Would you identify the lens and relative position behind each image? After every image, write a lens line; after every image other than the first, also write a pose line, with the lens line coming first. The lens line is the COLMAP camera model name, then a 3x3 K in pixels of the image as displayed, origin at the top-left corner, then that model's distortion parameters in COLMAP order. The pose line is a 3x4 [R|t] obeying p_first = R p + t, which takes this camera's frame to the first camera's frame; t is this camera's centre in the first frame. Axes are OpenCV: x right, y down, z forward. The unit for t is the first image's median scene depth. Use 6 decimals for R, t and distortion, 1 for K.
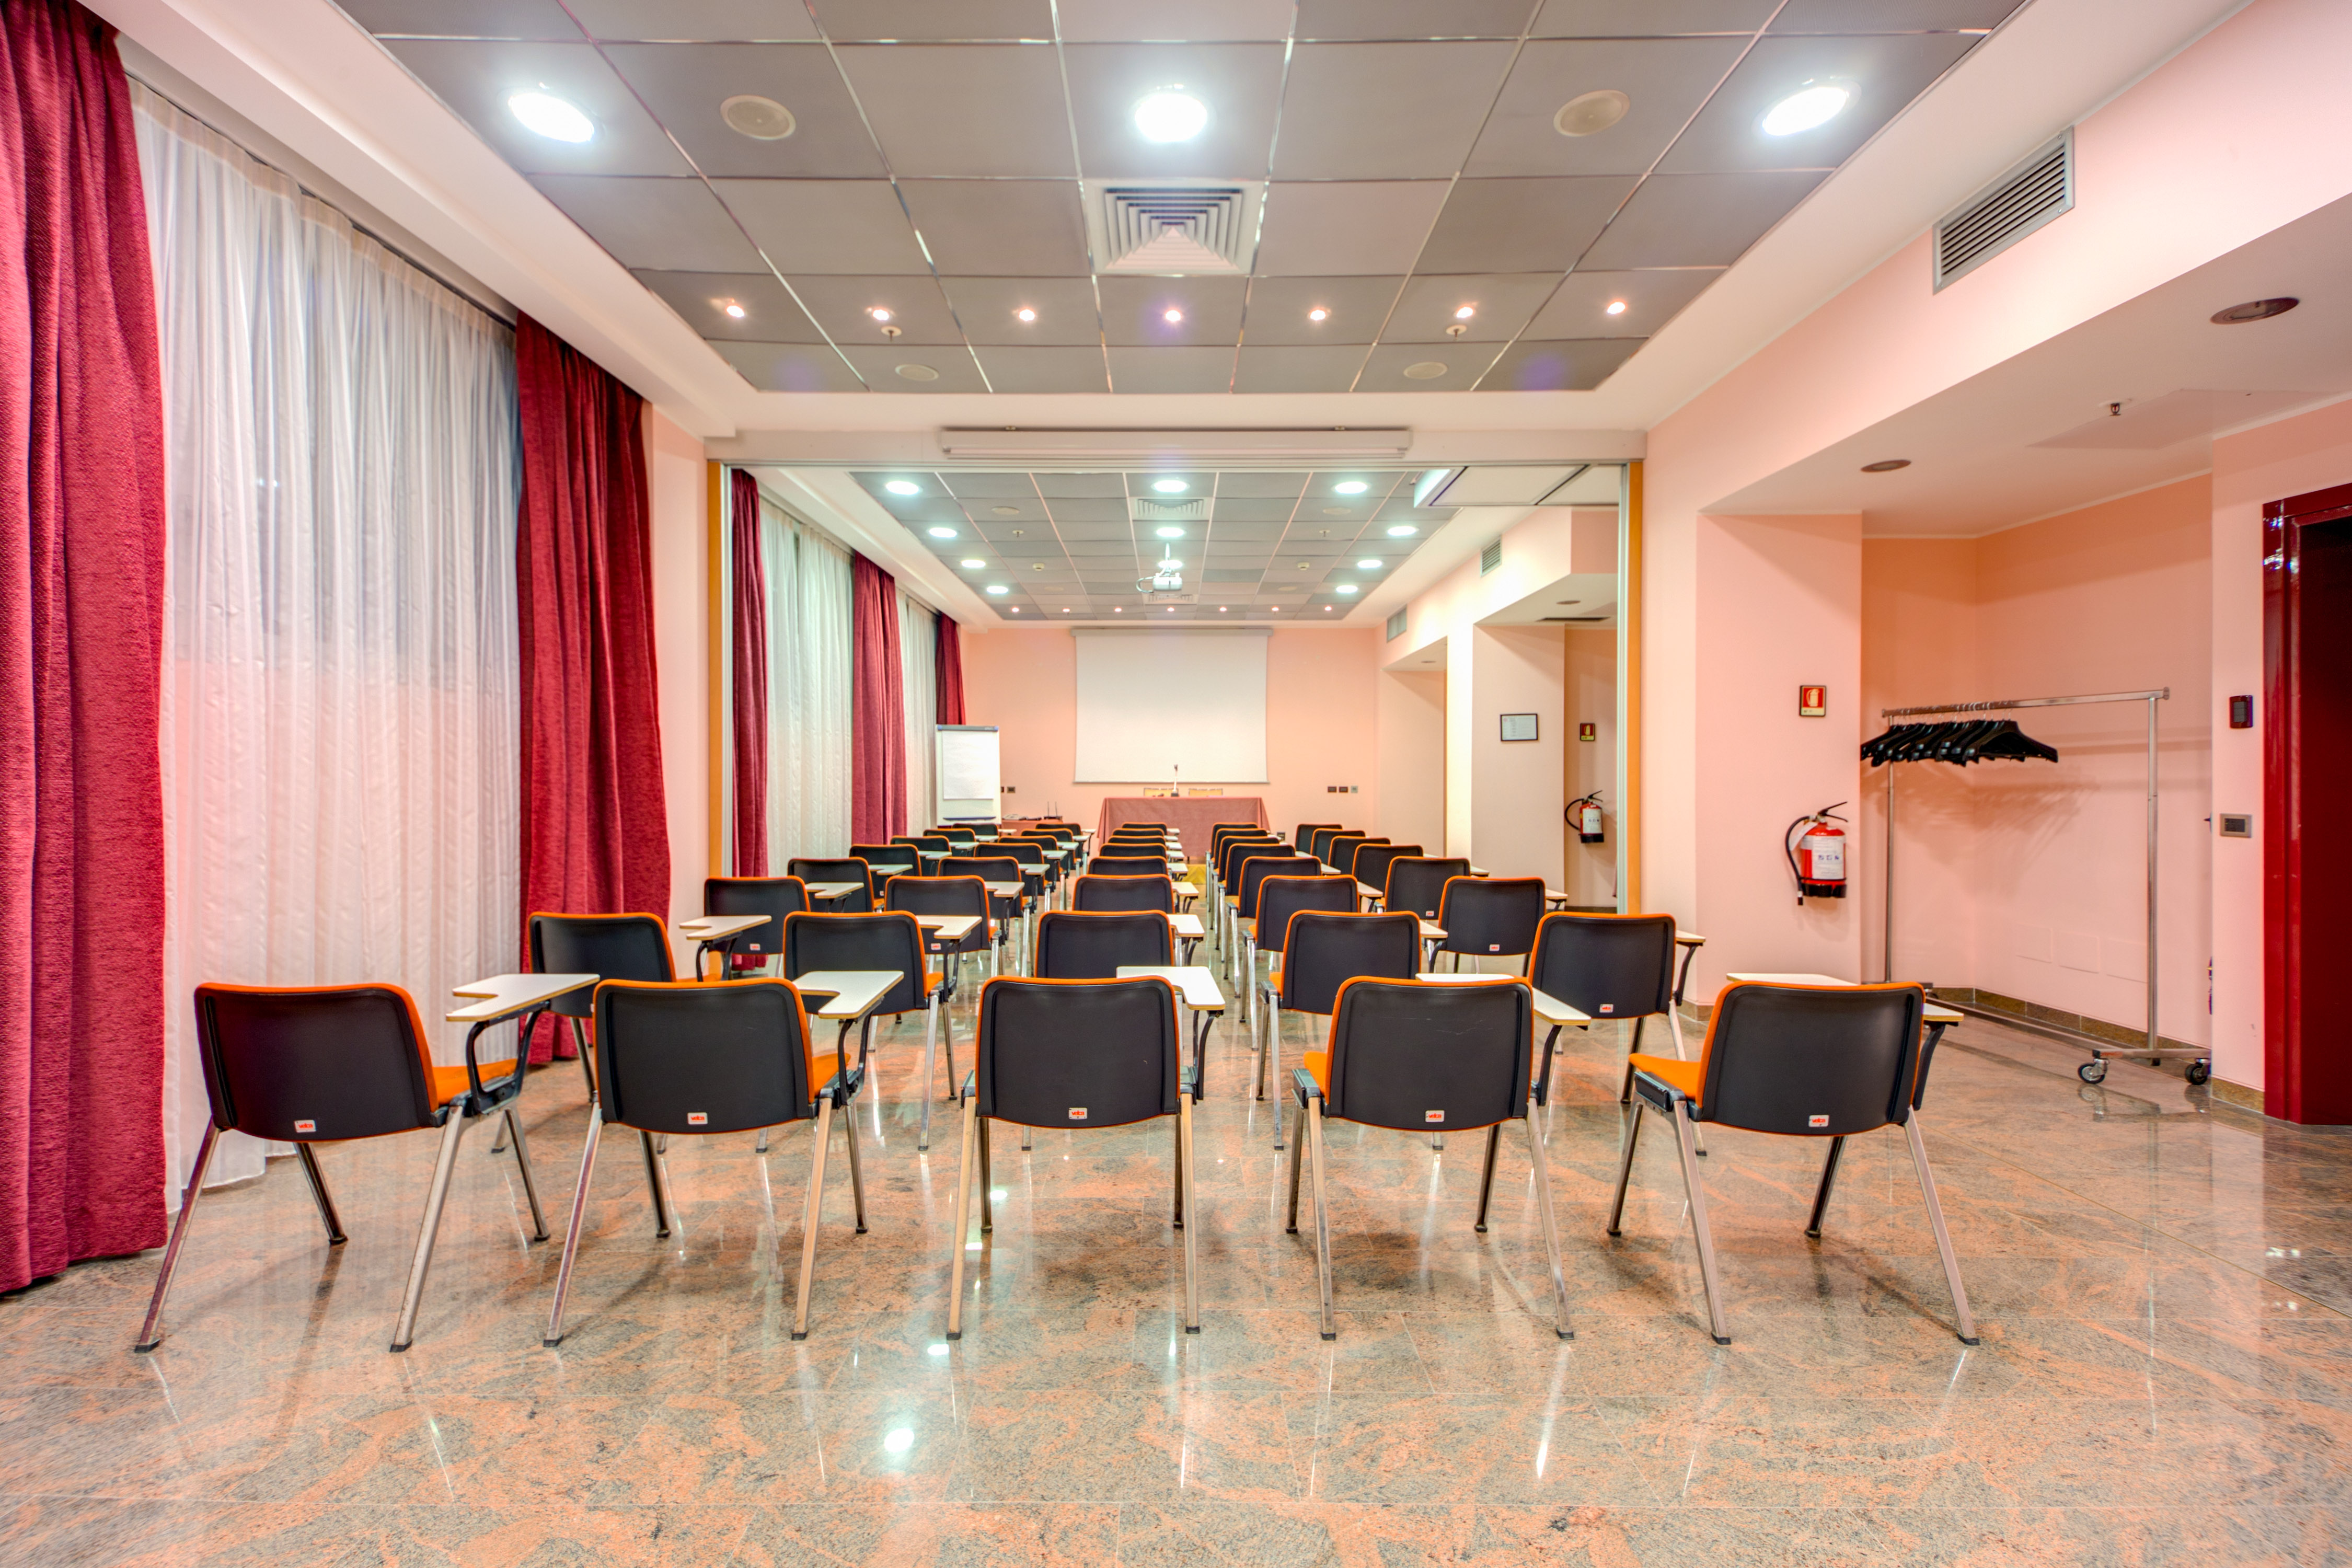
lens RADIAL K [[1004.5, 0, 1176.0], [0, 1004.5, 784.0], [0, 0, 1]] dist [-0.001842, -0.000595]
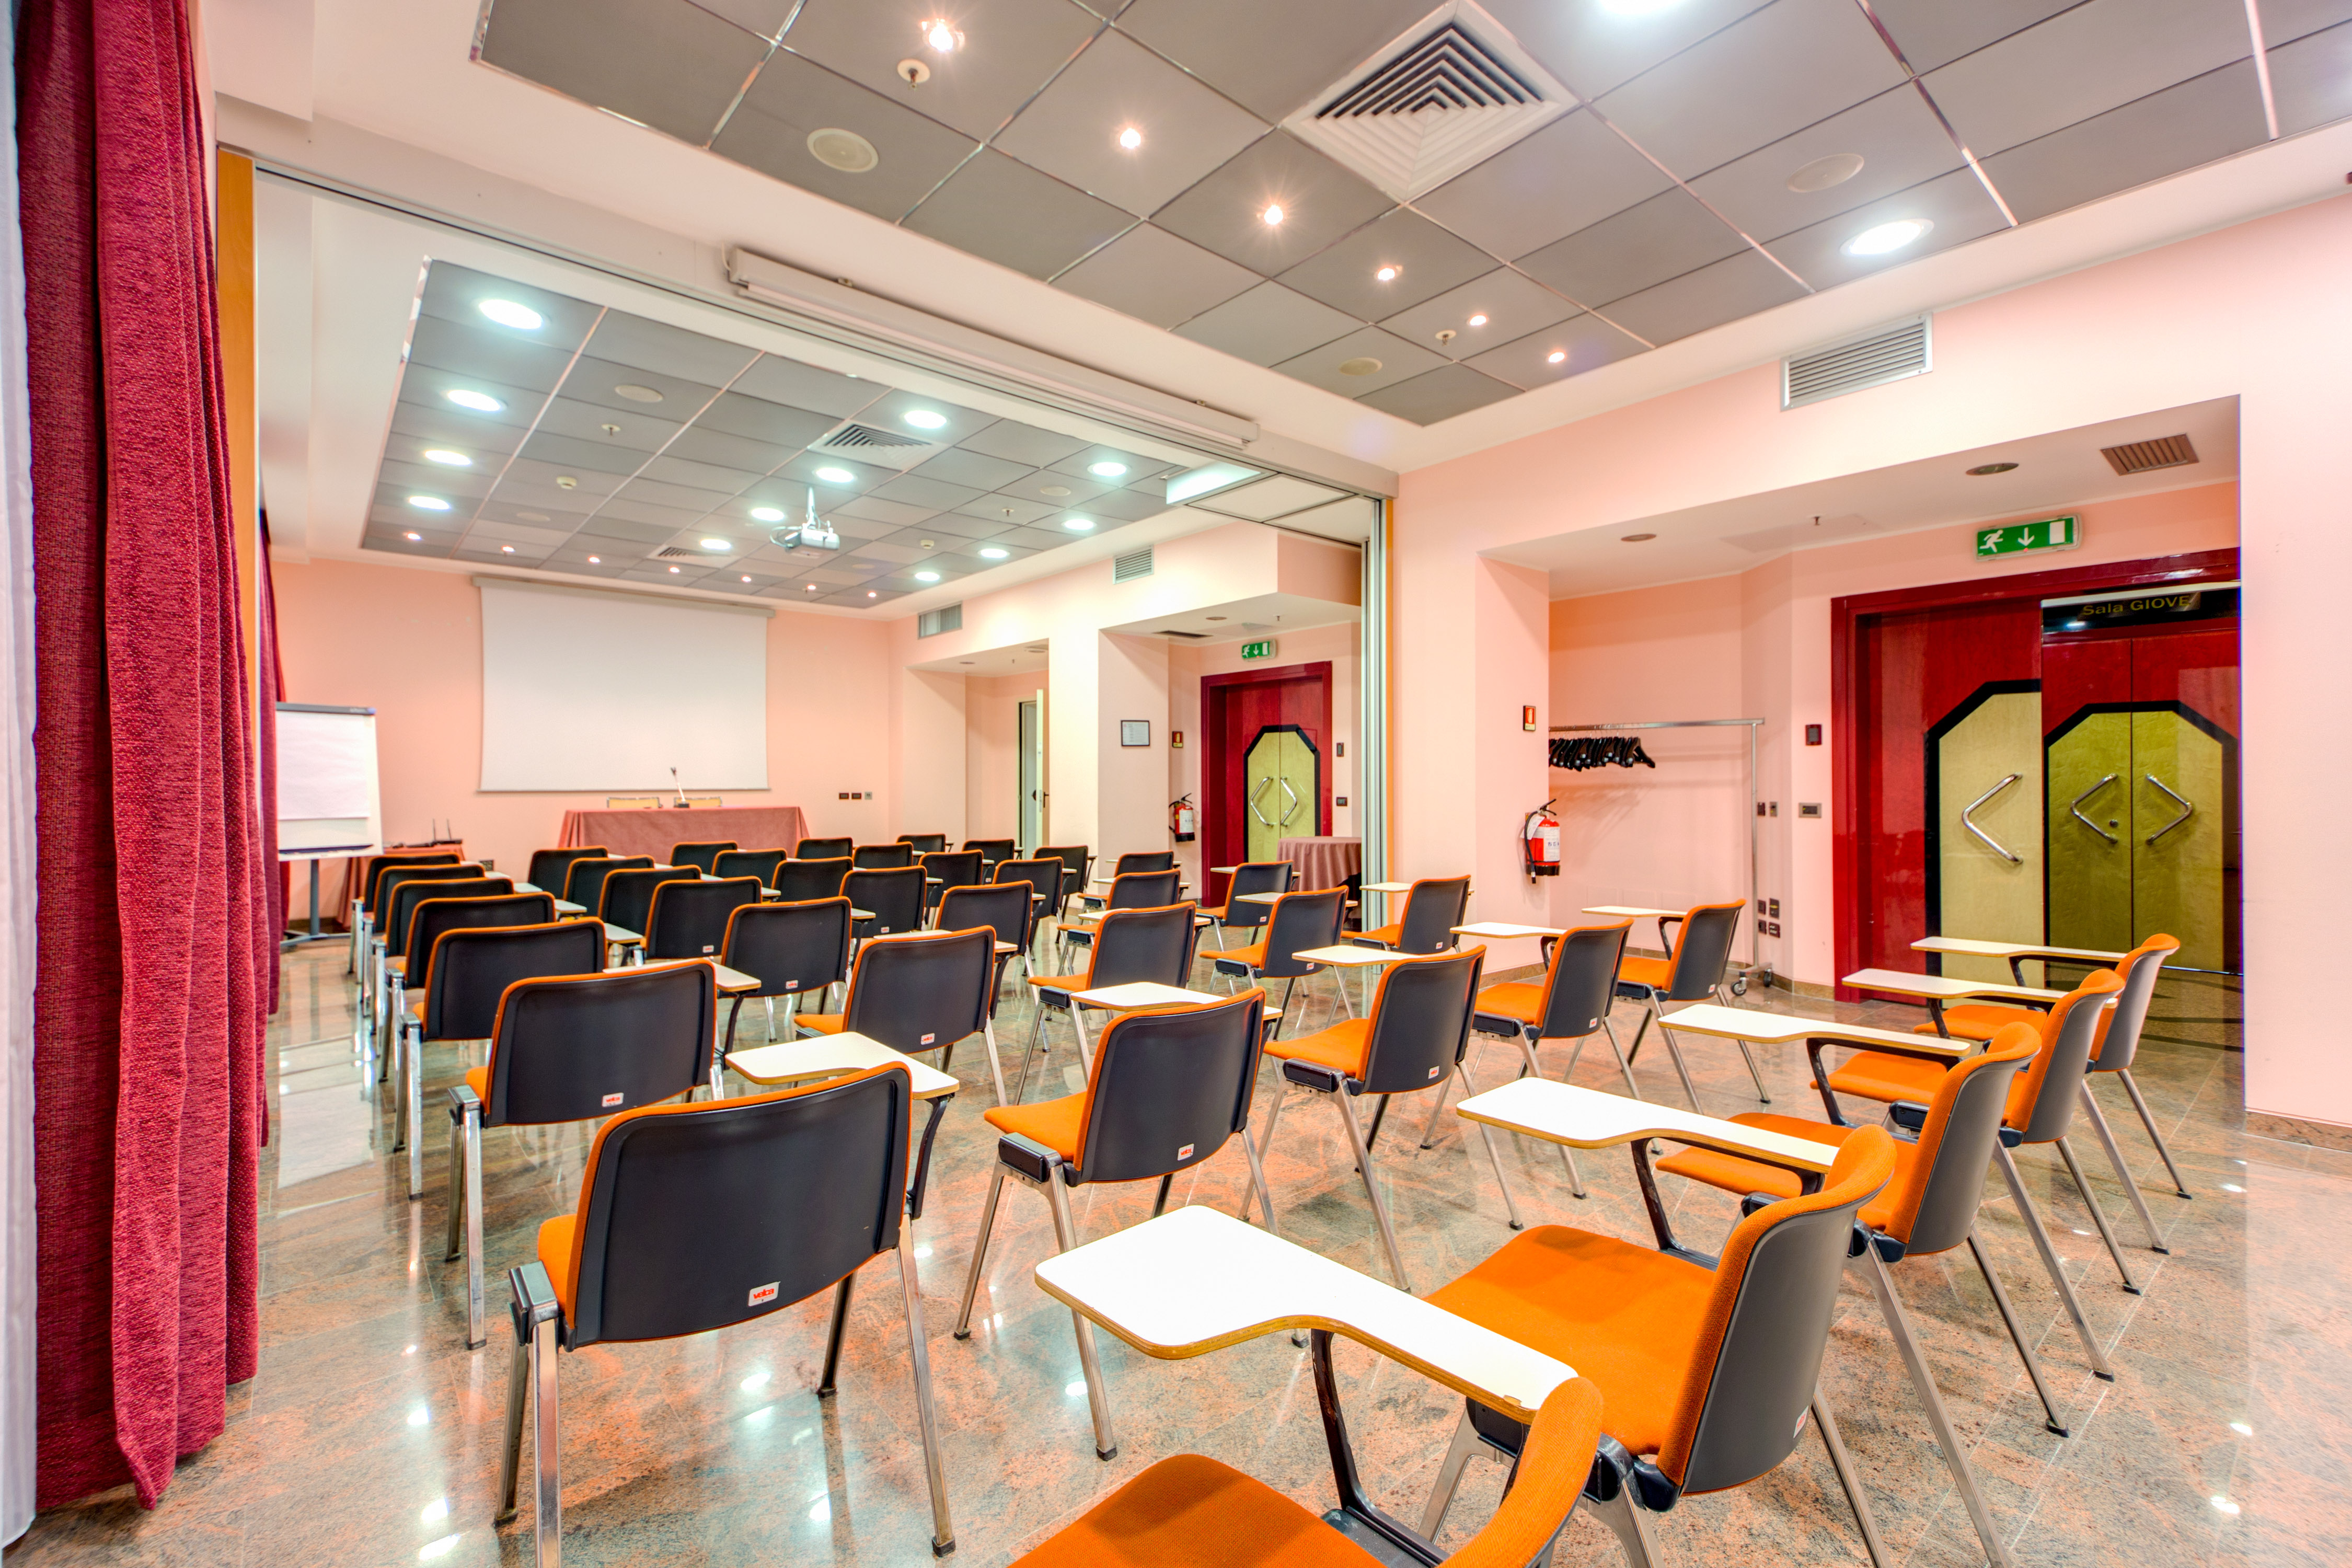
lens RADIAL K [[974.0, 0, 1176.0], [0, 974.0, 784.0], [0, 0, 1]] dist [0.057768, -0.000075]
pose [[0.767784, -0.005945, 0.640682, -0.479436], [0.009167, 0.999957, -0.001708, -0.003231], [-0.640644, 0.007184, 0.767805, 0.349856]]
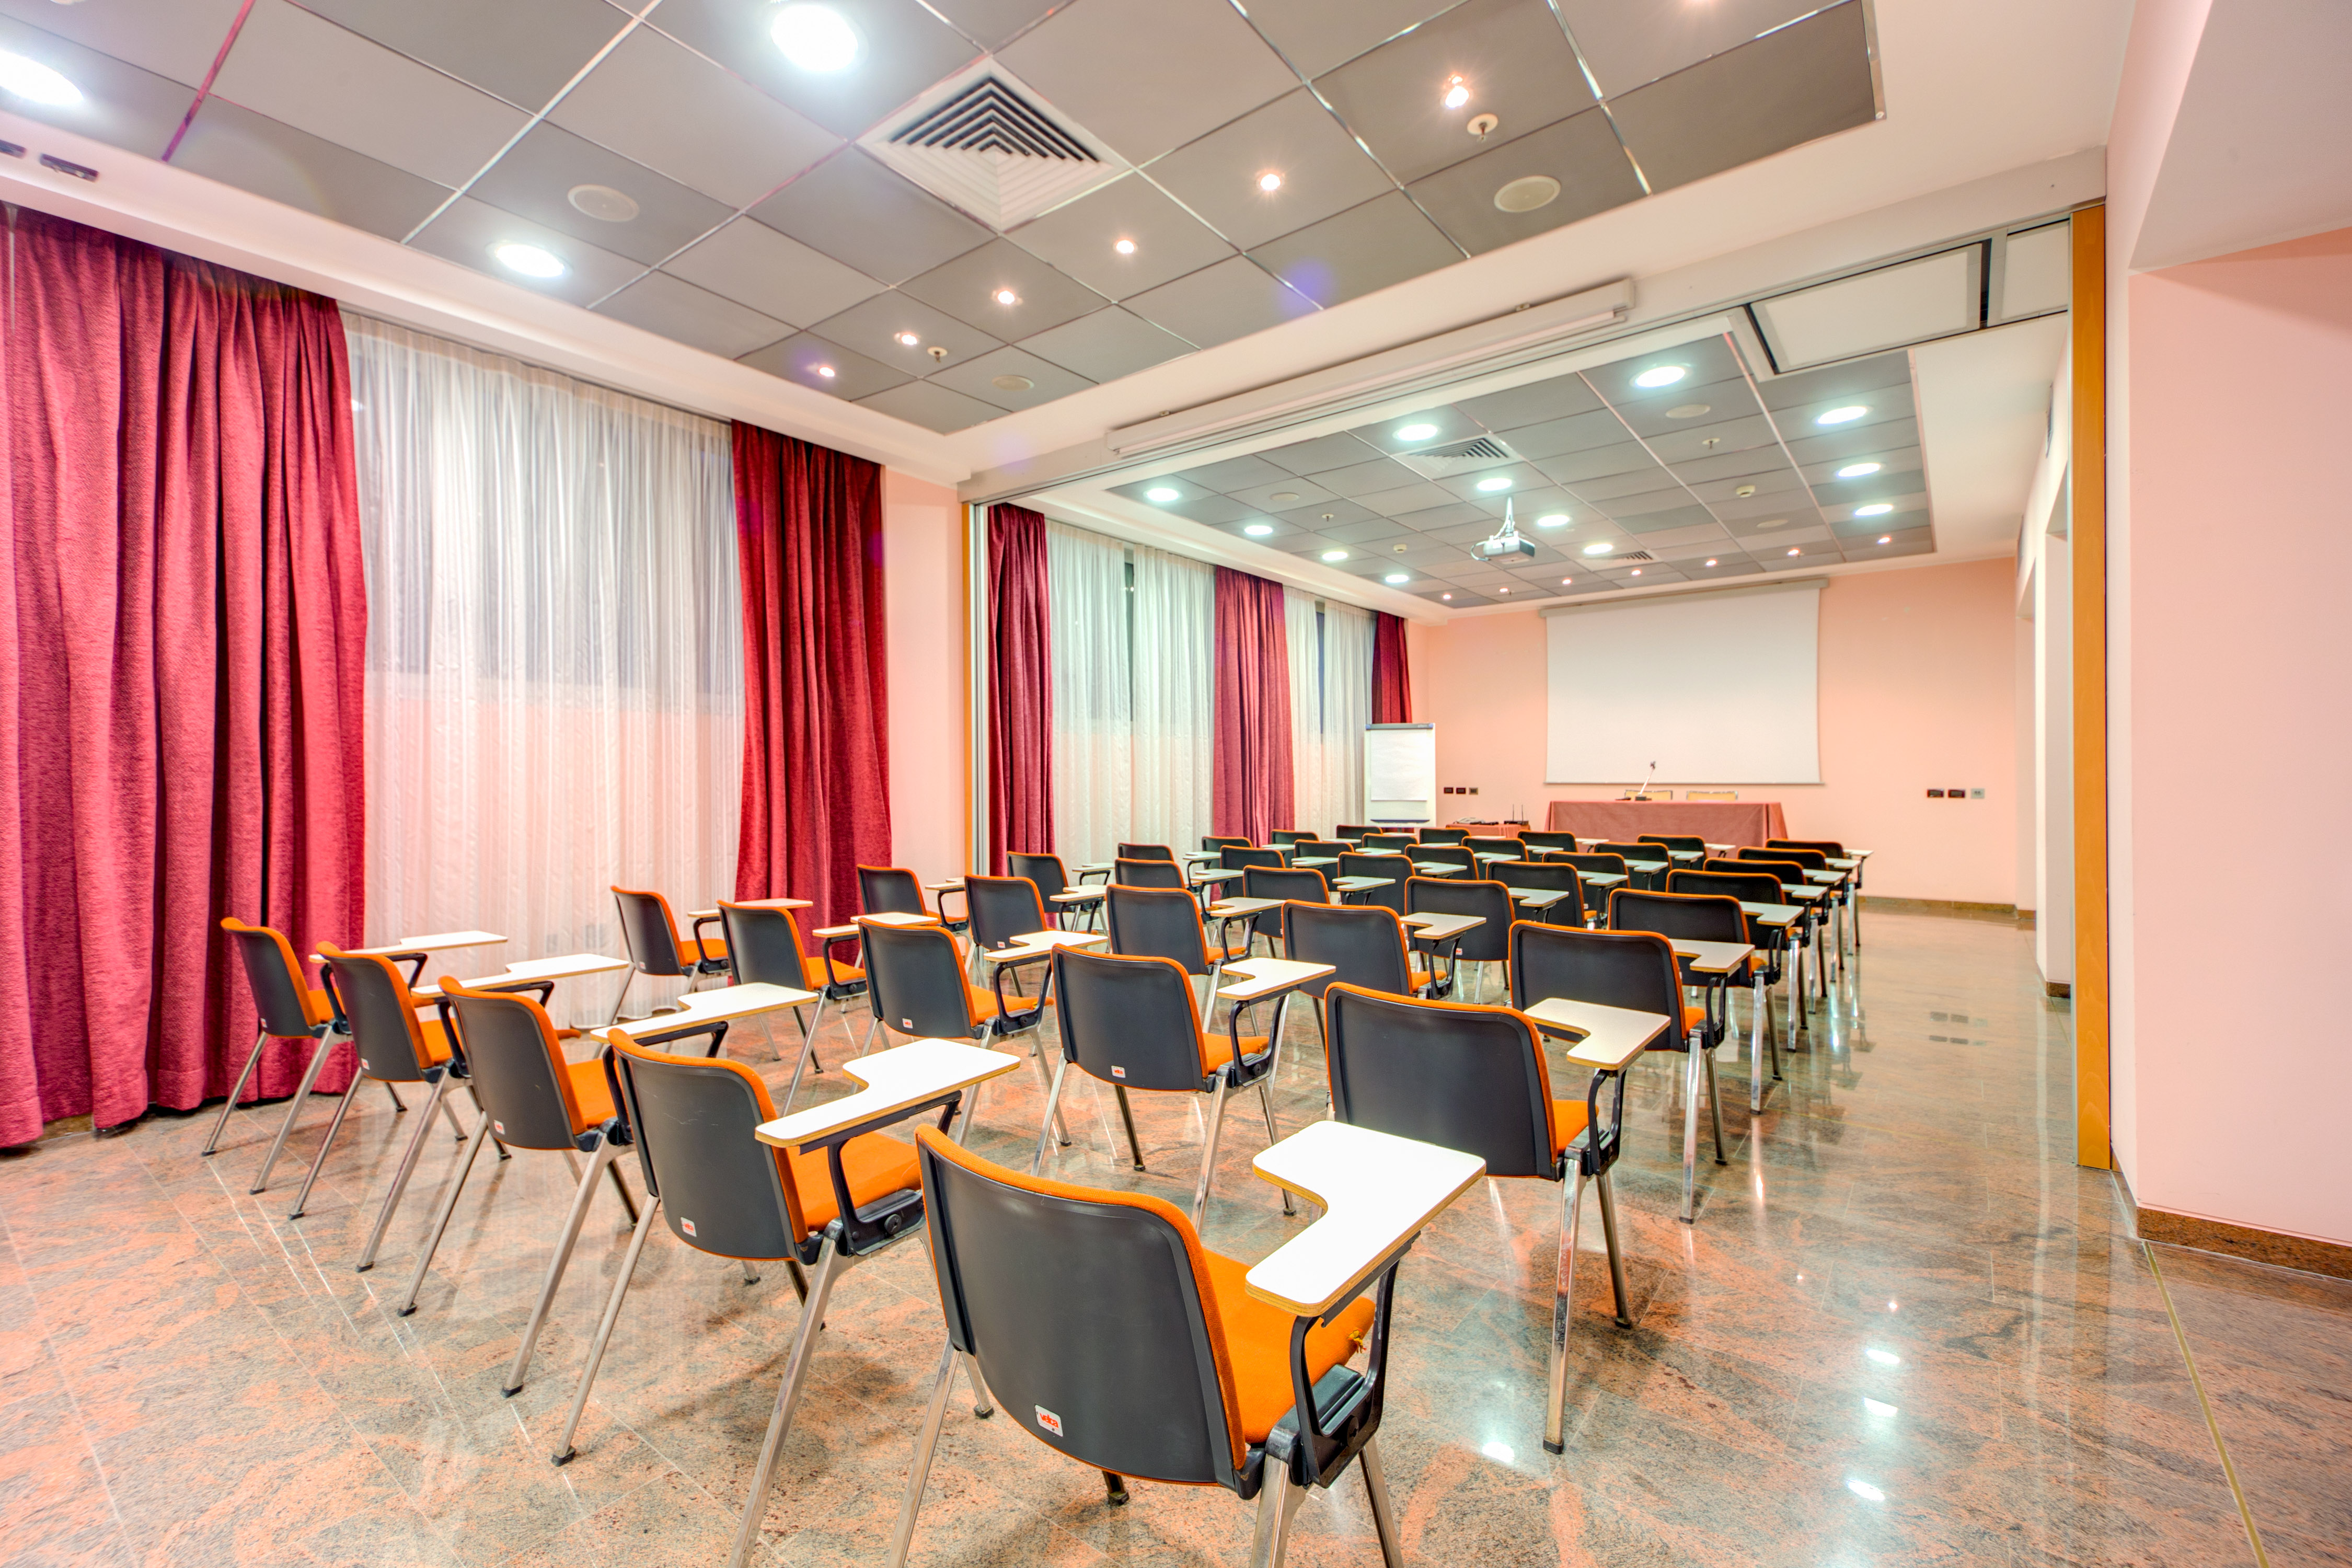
lens RADIAL K [[994.0, 0, 1167.4], [0, 994.0, 780.1], [0, 0, 1]] dist [0.044815, -0.000246]
pose [[0.788527, -0.001443, -0.614998, 0.453454], [-0.001671, 0.999989, -0.004488, 0.000455], [0.614998, 0.004567, 0.788516, 0.265077]]
